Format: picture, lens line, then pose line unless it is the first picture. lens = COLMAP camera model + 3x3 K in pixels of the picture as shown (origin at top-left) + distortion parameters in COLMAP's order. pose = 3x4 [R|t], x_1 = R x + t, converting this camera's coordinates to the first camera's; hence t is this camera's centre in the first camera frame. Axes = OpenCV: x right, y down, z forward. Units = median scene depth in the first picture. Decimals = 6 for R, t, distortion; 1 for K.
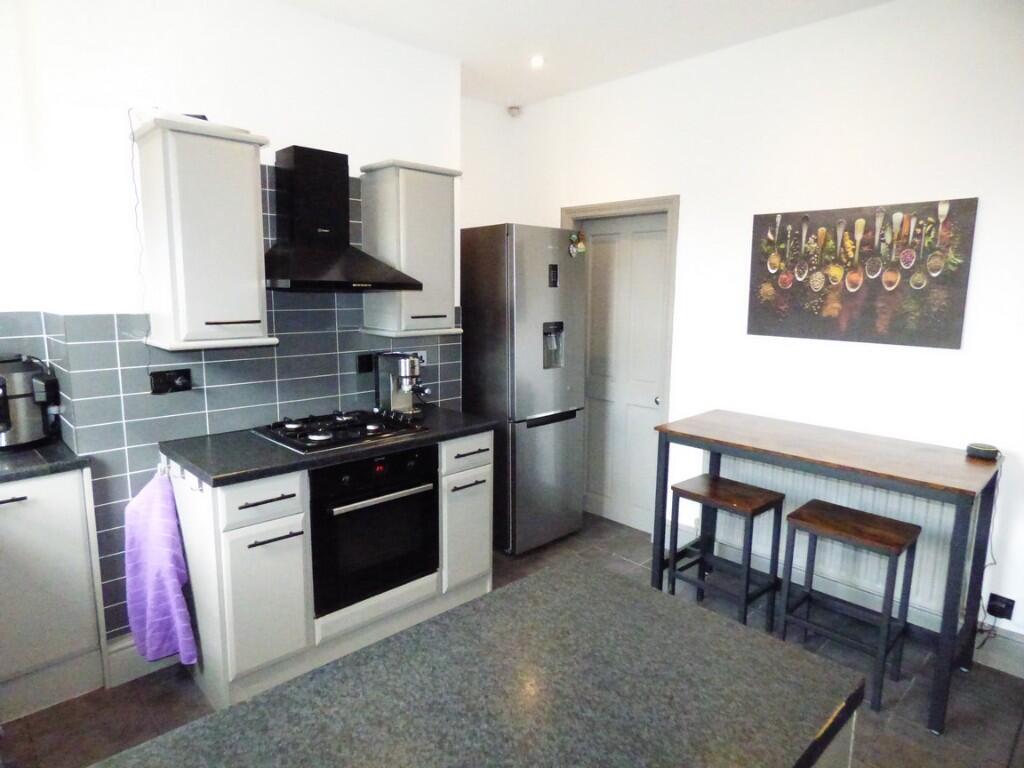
lens RADIAL K [[616.0, 0, 515.9], [0, 616.0, 383.0], [0, 0, 1]] dist [-0.002402, 0.001945]
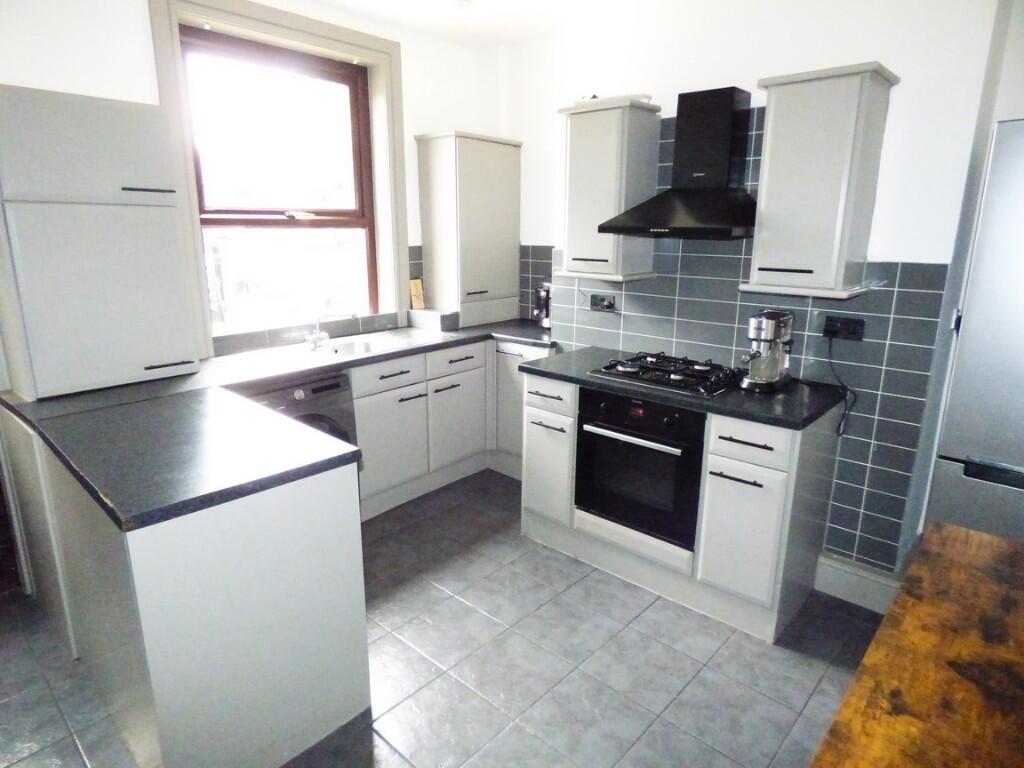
lens RADIAL K [[616.0, 0, 515.3], [0, 616.0, 382.3], [0, 0, 1]] dist [-0.002402, 0.001945]
pose [[0.061226, 0.238745, -0.969150, 0.717784], [-0.158586, 0.960965, 0.226710, -0.103724], [0.985445, 0.139813, 0.096698, 0.660856]]
